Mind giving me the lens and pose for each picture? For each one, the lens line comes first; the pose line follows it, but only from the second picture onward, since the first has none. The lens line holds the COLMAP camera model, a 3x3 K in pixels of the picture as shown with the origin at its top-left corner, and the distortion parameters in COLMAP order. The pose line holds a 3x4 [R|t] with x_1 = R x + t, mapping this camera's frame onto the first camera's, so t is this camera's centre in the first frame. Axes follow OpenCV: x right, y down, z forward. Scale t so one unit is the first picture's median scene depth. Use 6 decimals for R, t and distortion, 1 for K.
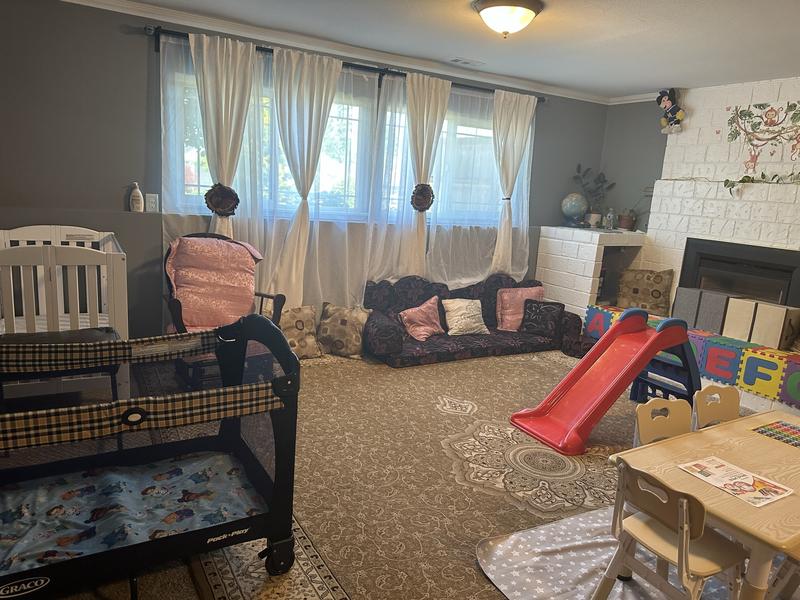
lens RADIAL K [[559.3, 0, 375.5], [0, 559.3, 302.9], [0, 0, 1]] dist [0.051037, -0.066023]
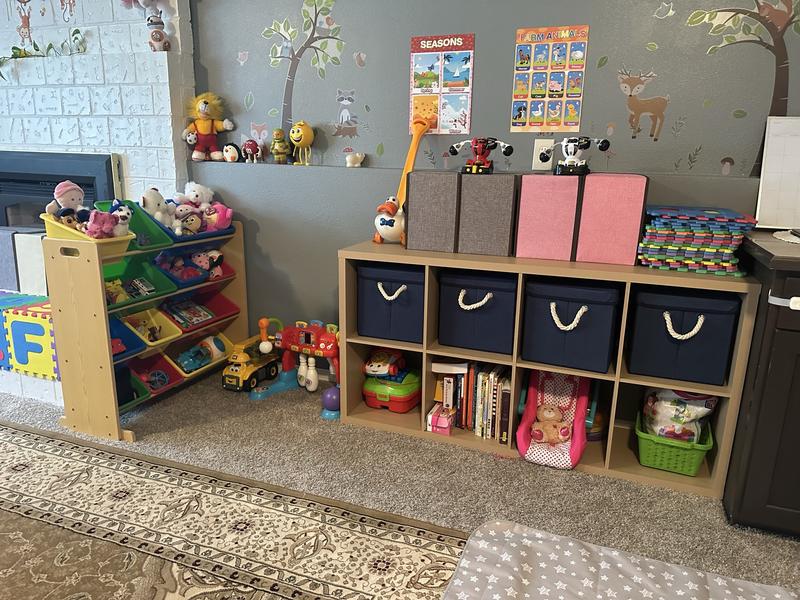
lens RADIAL K [[559.3, 0, 397.6], [0, 559.3, 300.6], [0, 0, 1]] dist [0.051037, -0.066023]
pose [[0.762844, -0.212056, 0.610820, 0.483807], [0.162740, 0.977248, 0.136023, 0.044664], [-0.625767, -0.004359, 0.779998, 0.182831]]
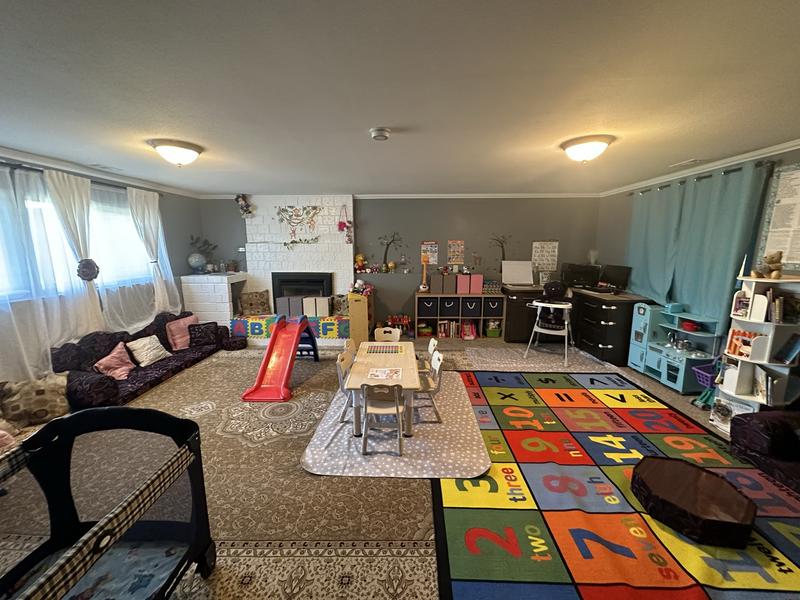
lens RADIAL K [[325.0, 0, 396.2], [0, 325.0, 300.0], [0, 0, 1]] dist [-0.000313, 0.000716]
pose [[0.509536, -0.213443, 0.833556, -0.184822], [0.212481, 0.969955, 0.118484, -0.064798], [-0.833801, 0.116743, 0.539580, 0.048586]]
